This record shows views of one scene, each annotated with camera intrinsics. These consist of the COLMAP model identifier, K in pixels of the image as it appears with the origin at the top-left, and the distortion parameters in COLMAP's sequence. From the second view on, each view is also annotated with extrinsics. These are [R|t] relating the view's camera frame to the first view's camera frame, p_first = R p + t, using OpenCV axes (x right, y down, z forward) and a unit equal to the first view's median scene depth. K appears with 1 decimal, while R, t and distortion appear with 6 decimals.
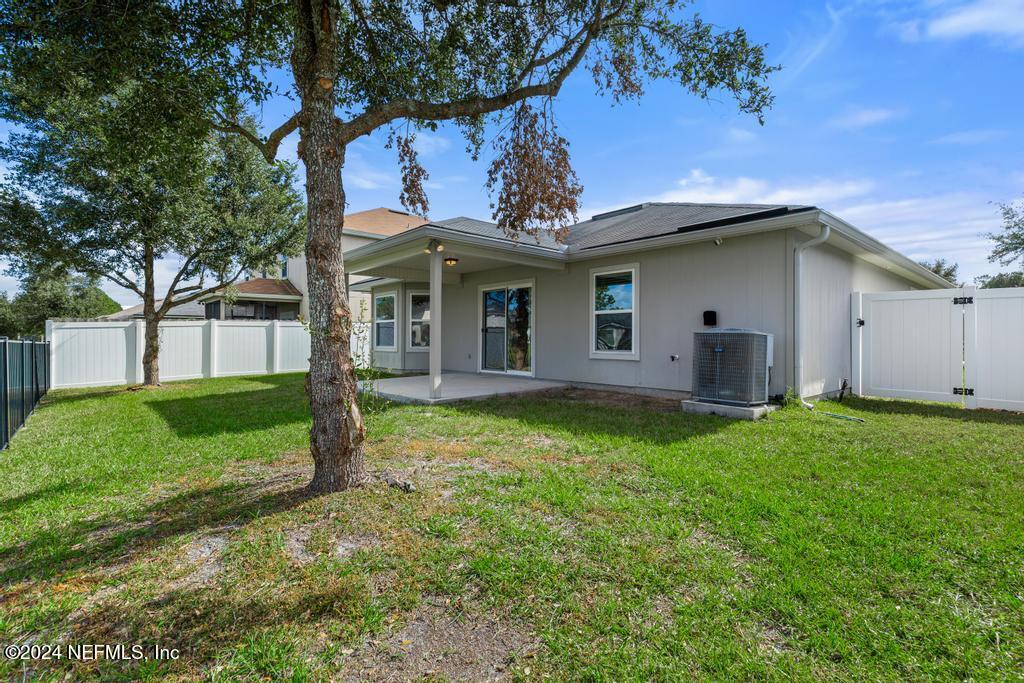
lens RADIAL K [[464.6, 0, 512.0], [0, 464.6, 341.5], [0, 0, 1]] dist [0.000133, 0.000010]
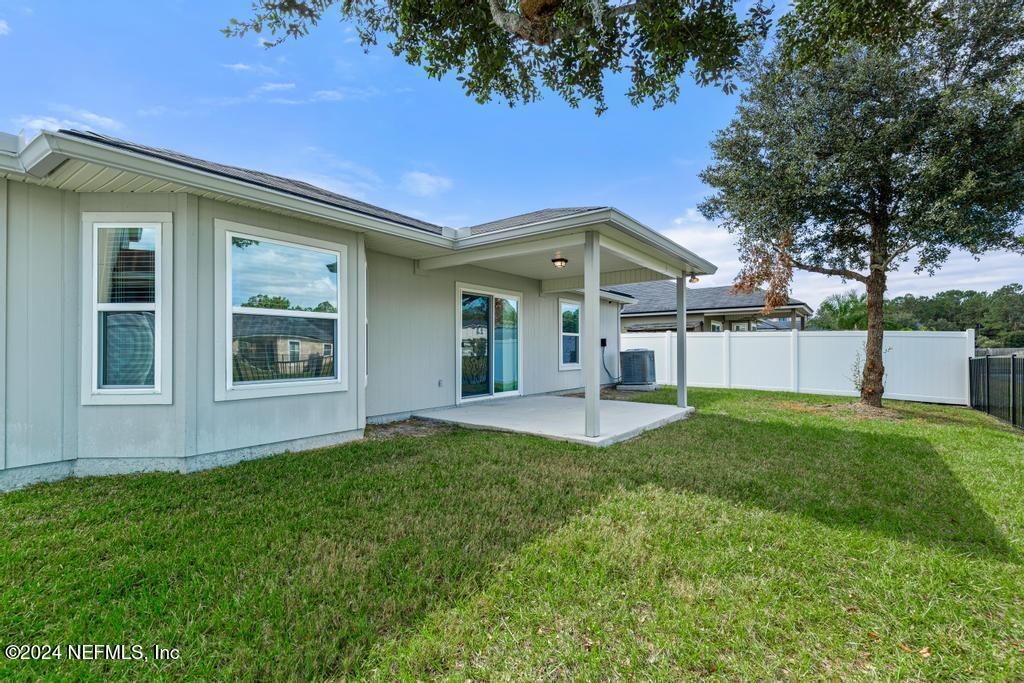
lens RADIAL K [[464.6, 0, 512.0], [0, 464.6, 341.5], [0, 0, 1]] dist [0.000133, 0.000010]
pose [[-0.205889, 0.013696, 0.978480, -0.775888], [0.003835, 0.999906, -0.013188, -0.018018], [-0.978568, 0.001037, -0.205922, 1.075744]]
